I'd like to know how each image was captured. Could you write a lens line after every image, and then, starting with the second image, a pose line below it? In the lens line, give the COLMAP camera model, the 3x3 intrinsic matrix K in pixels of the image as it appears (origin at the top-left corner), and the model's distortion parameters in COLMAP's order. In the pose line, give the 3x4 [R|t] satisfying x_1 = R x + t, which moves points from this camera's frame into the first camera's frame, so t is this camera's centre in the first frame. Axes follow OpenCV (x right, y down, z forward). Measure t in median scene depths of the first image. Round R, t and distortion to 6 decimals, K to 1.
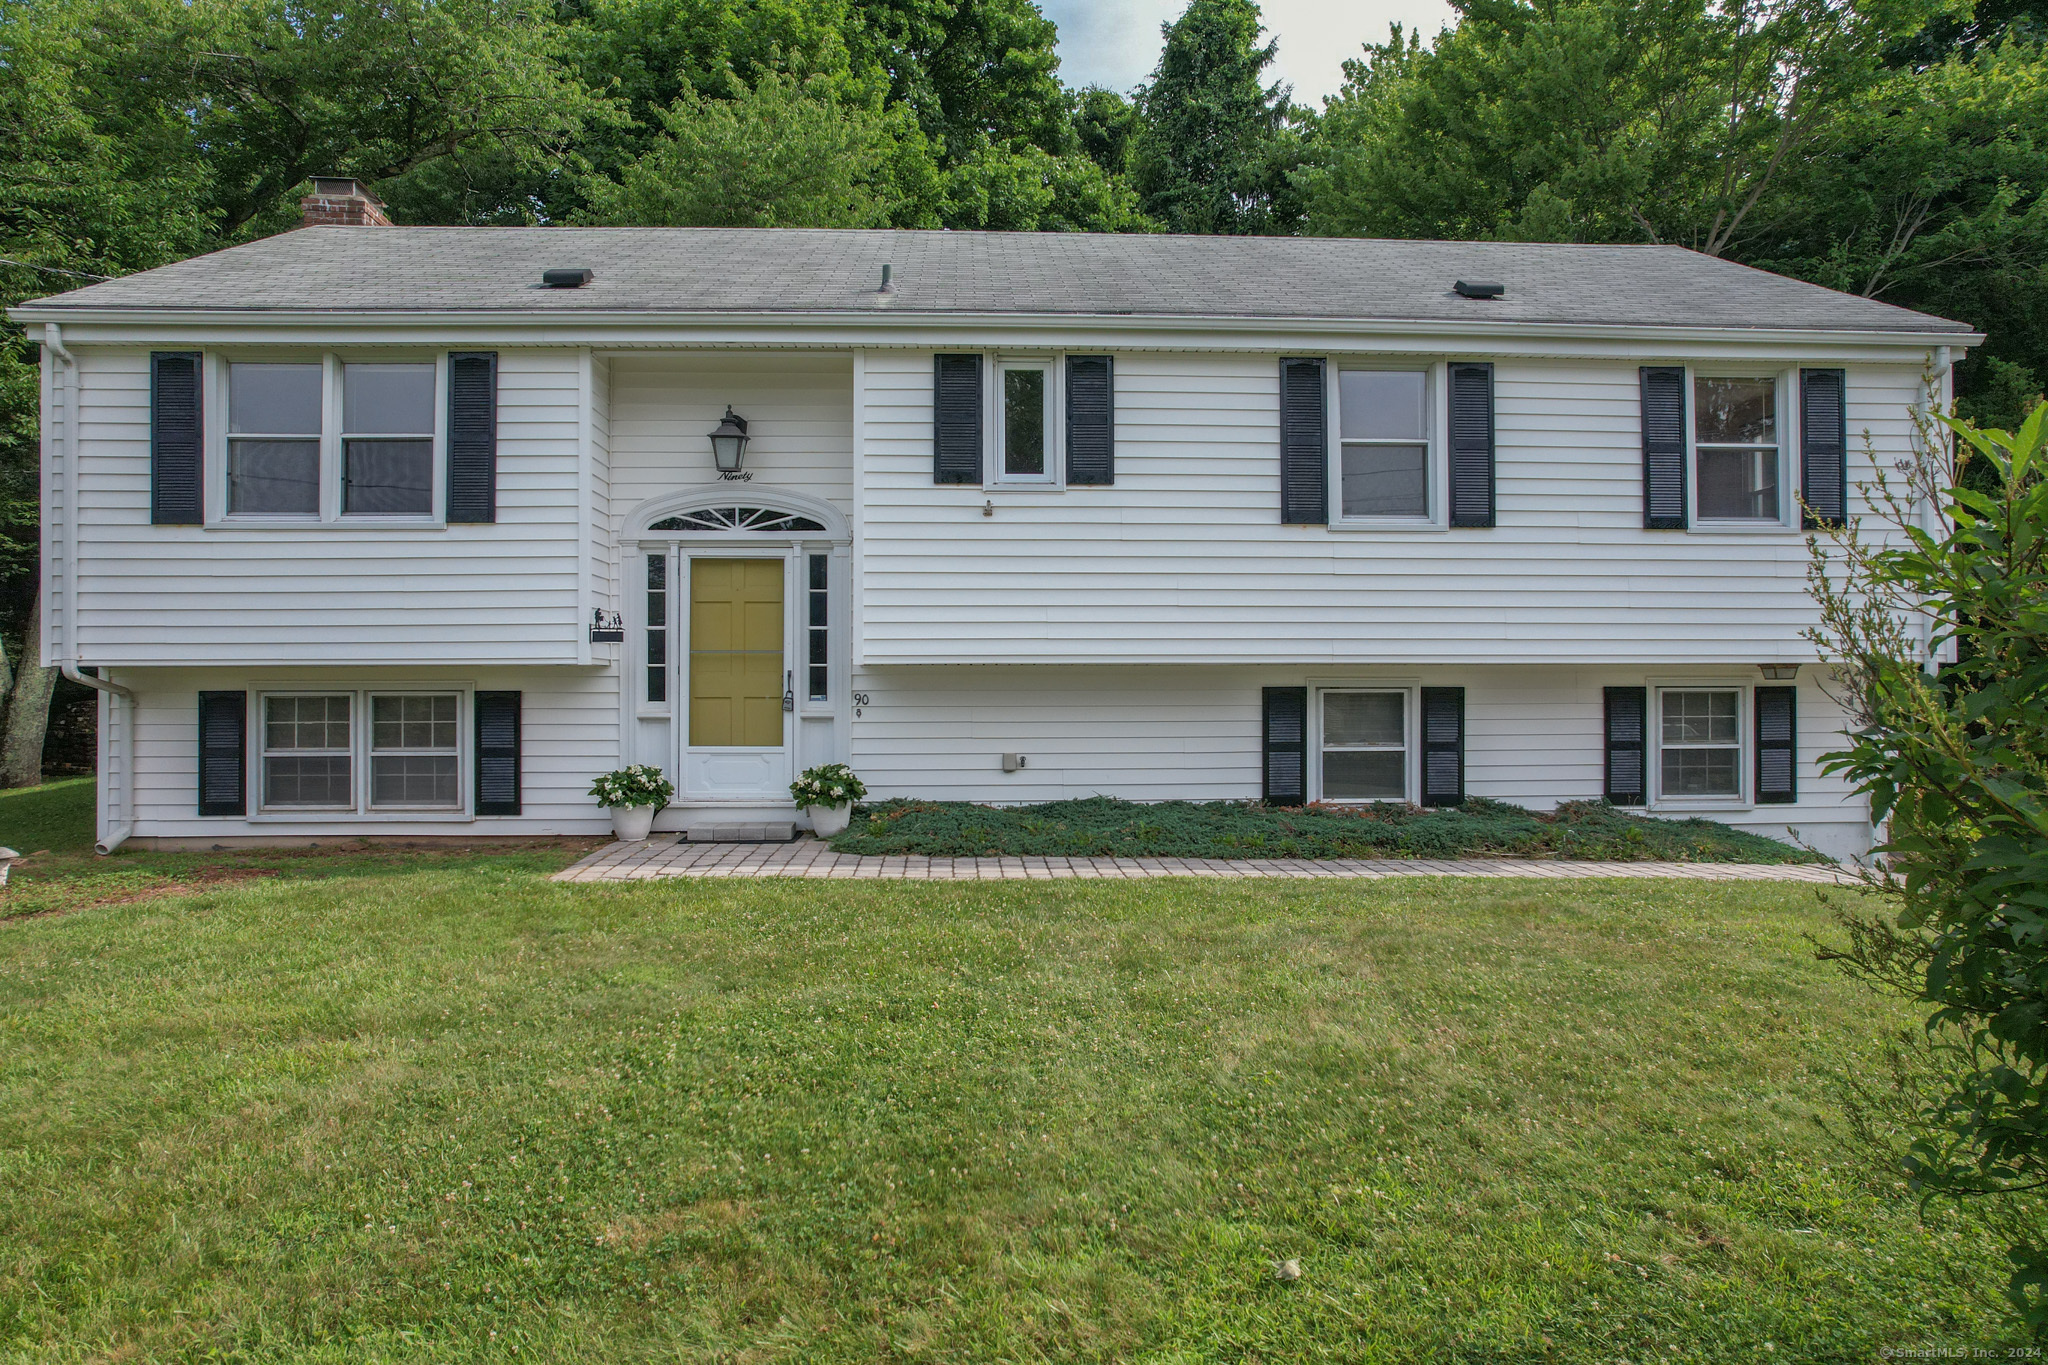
lens RADIAL K [[1307.1, 0, 1027.4], [0, 1307.1, 678.2], [0, 0, 1]] dist [-0.072669, 0.066839]
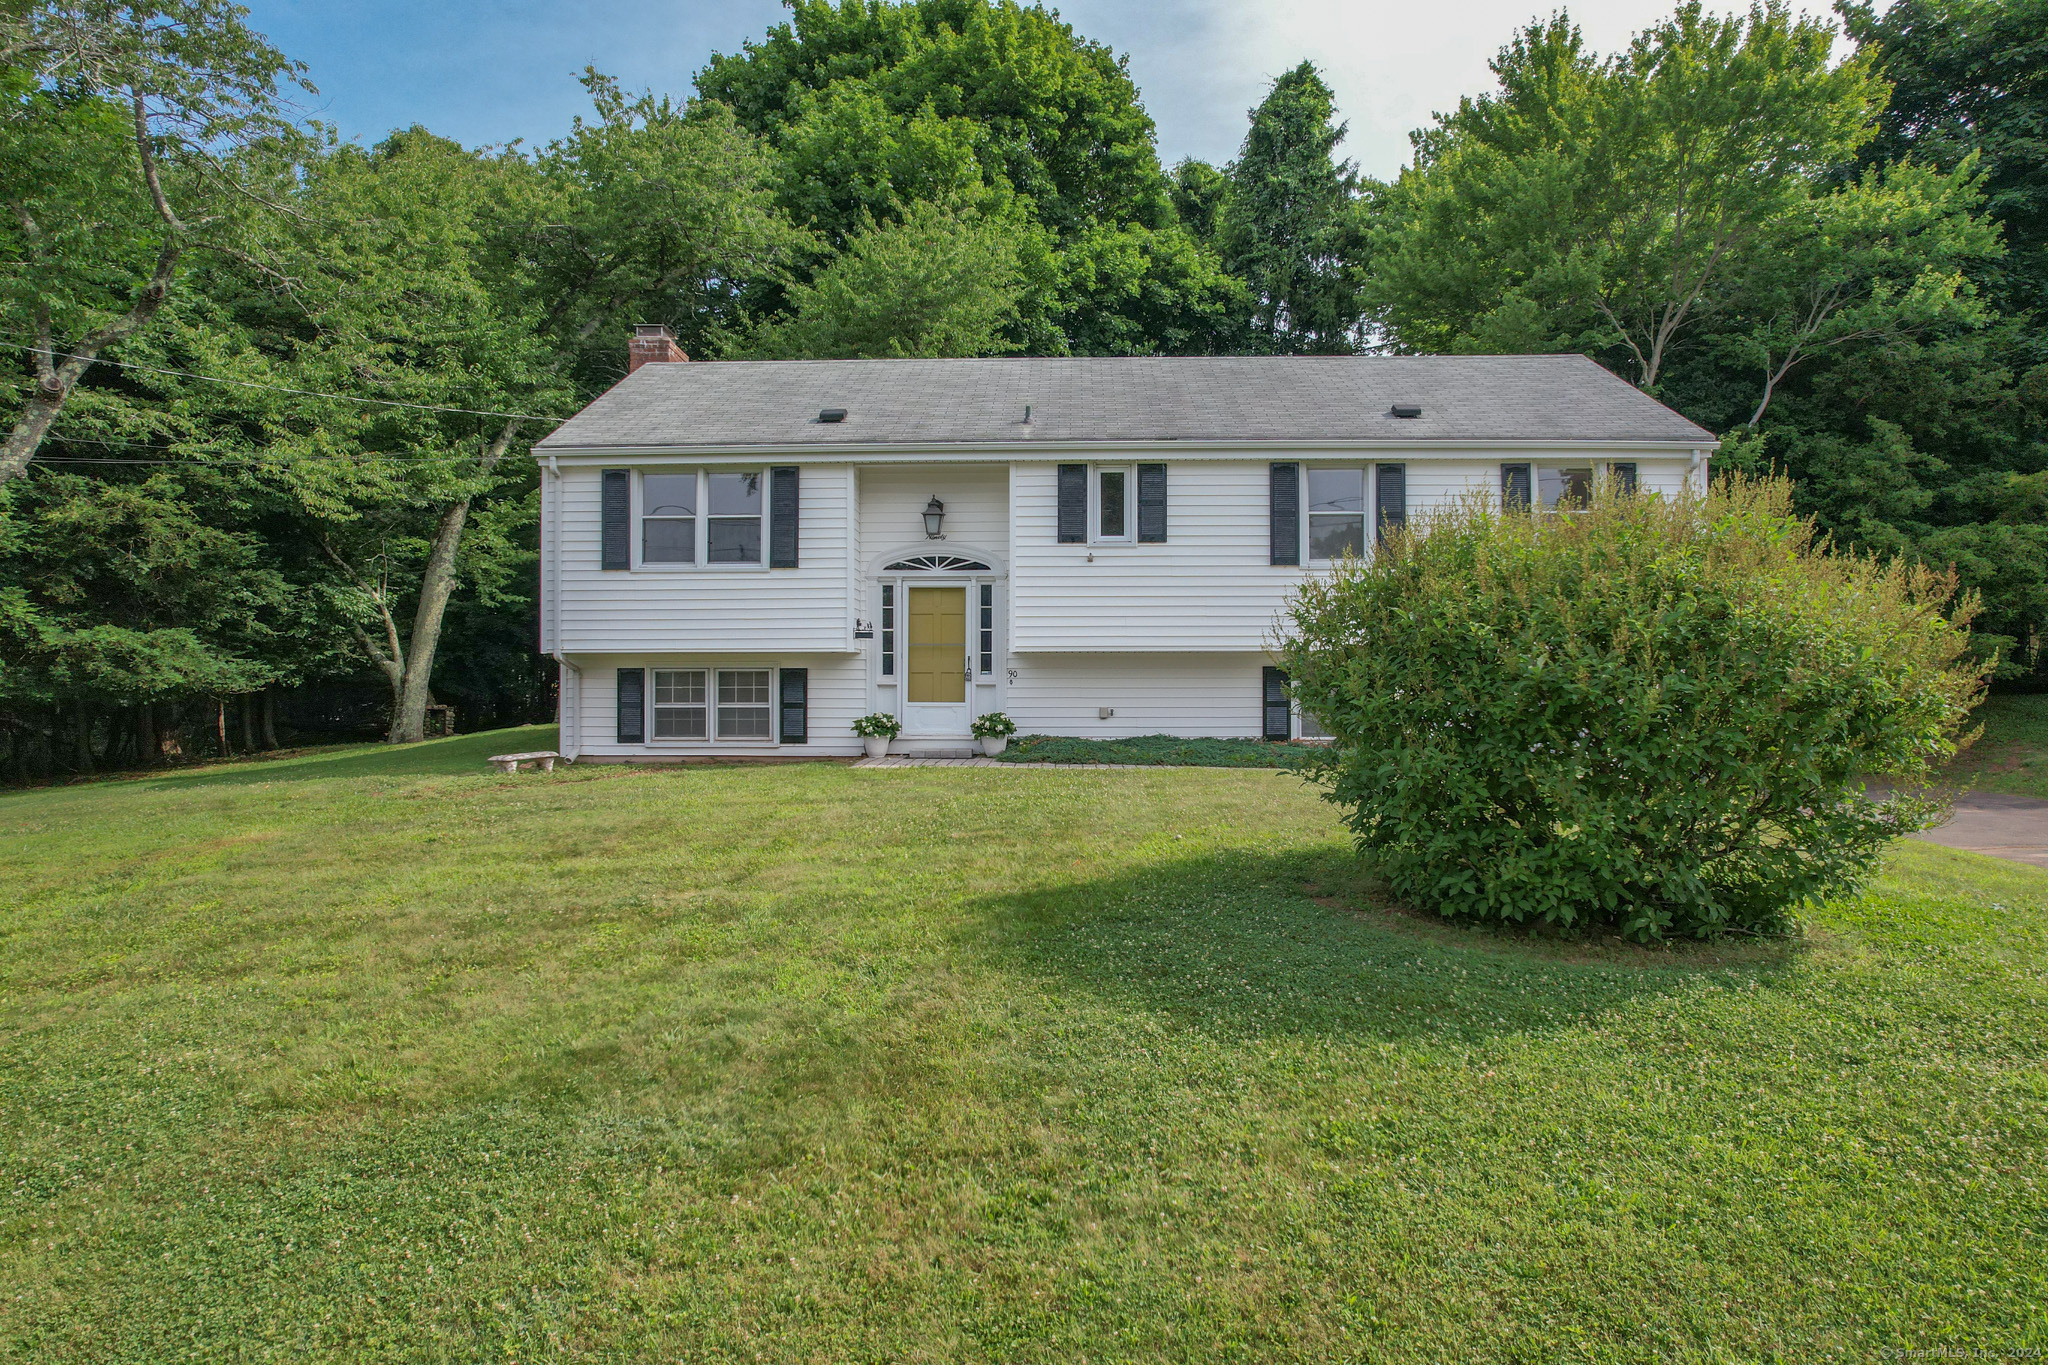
lens RADIAL K [[1302.4, 0, 1030.2], [0, 1302.4, 680.8], [0, 0, 1]] dist [-0.074963, 0.070776]
pose [[0.996248, 0.001165, -0.086540, 0.035502], [-0.000959, 0.999997, 0.002422, 0.021529], [0.086543, -0.002330, 0.996245, -0.627319]]
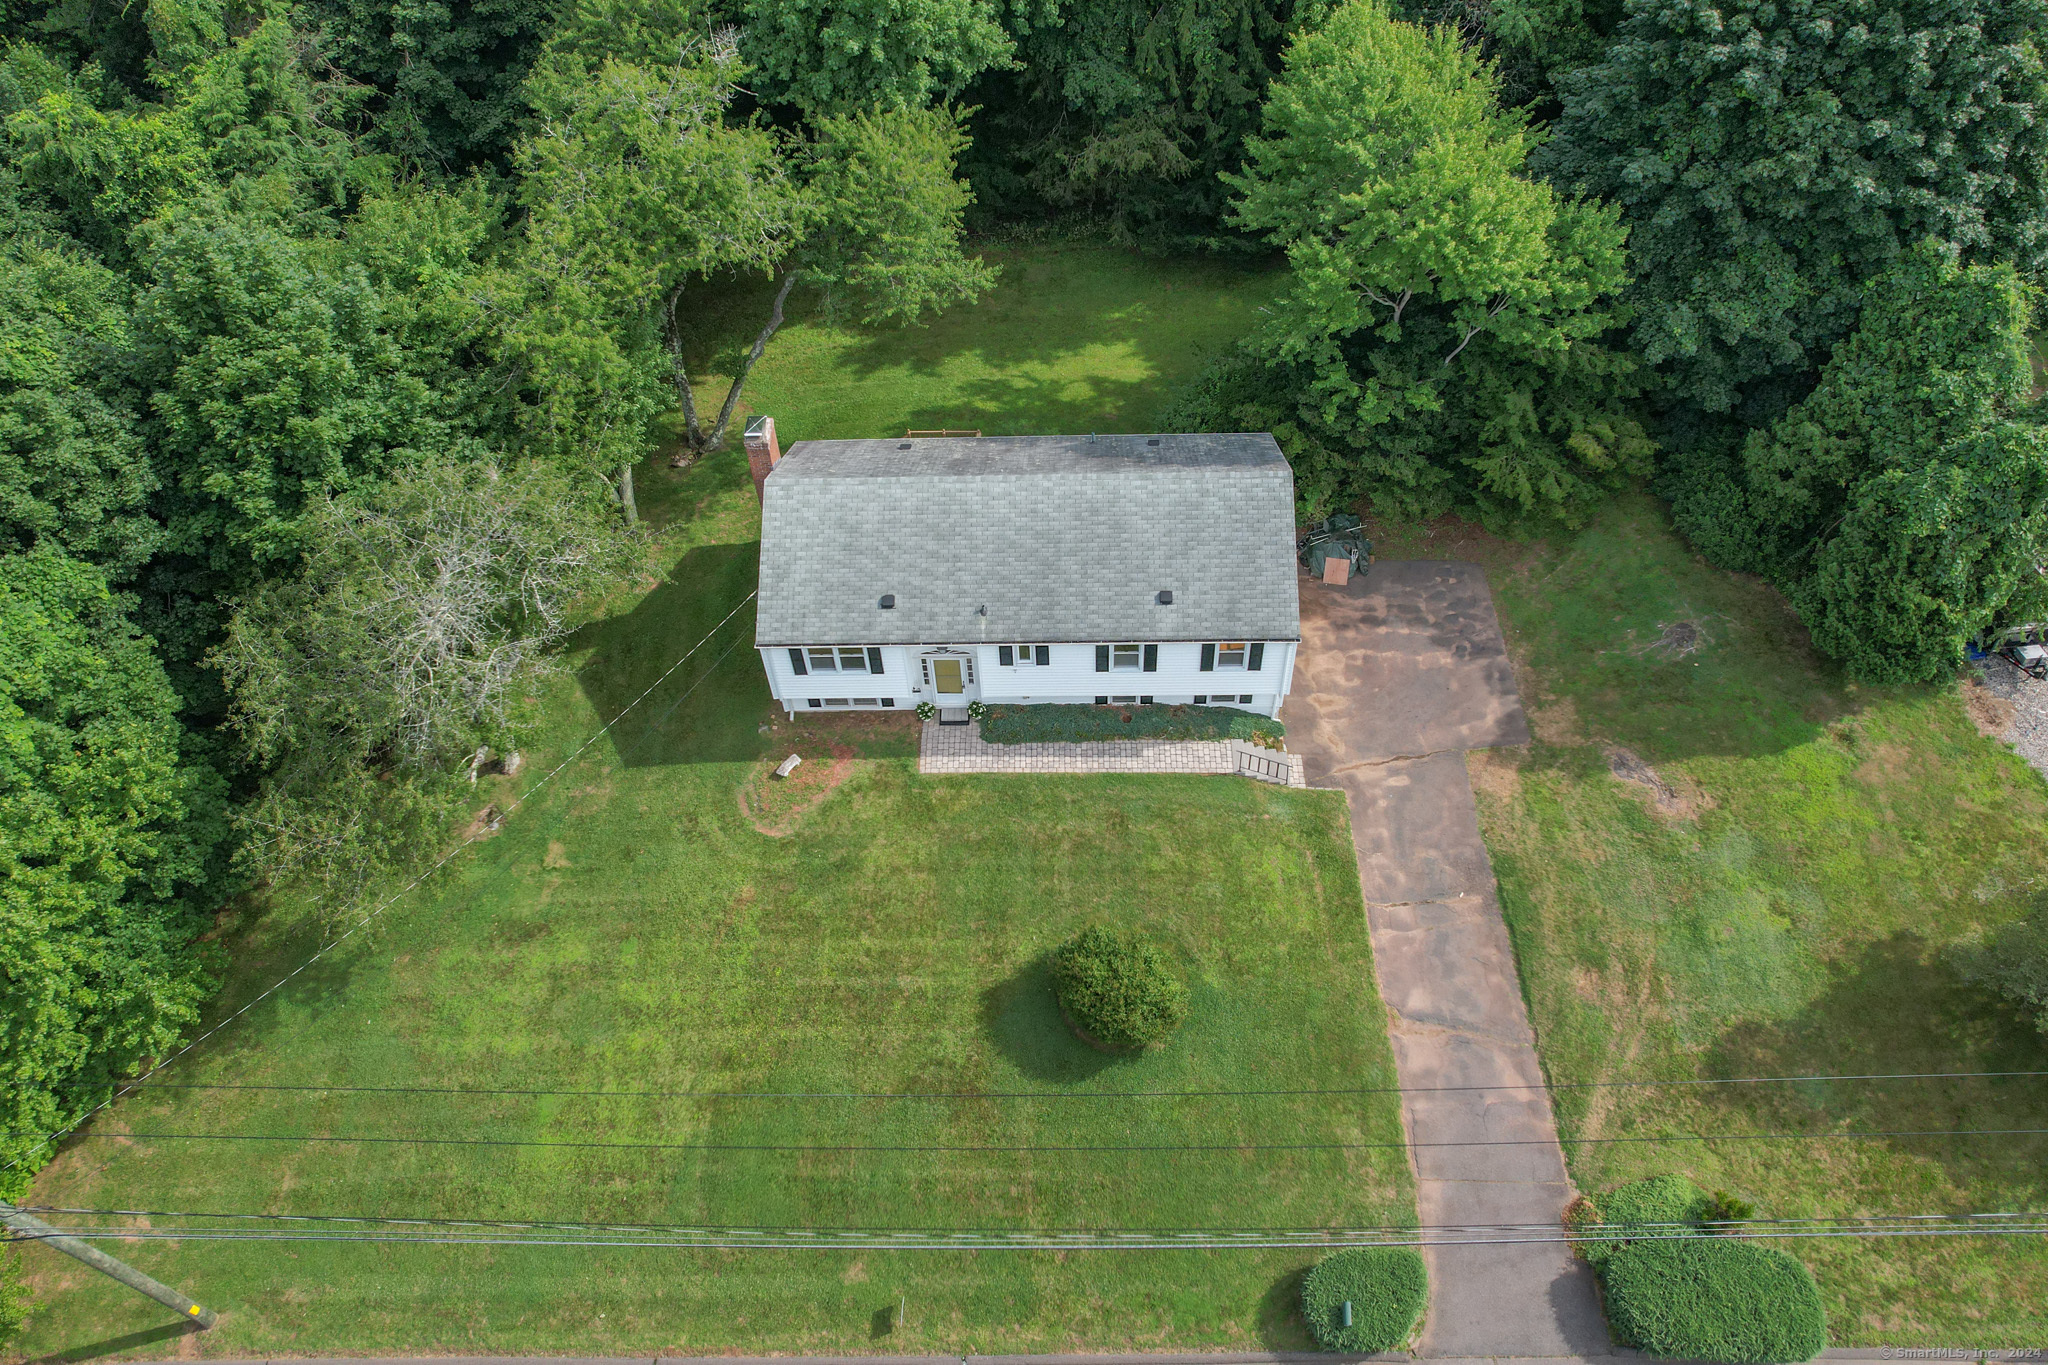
lens RADIAL K [[1397.6, 0, 1024.0], [0, 1397.6, 682.5], [0, 0, 1]] dist [-0.046342, 0.000607]
pose [[0.996933, 0.031953, -0.071433, 0.266781], [0.034885, 0.635647, 0.771191, -3.034717], [0.070048, -0.771319, 0.632583, -1.466586]]
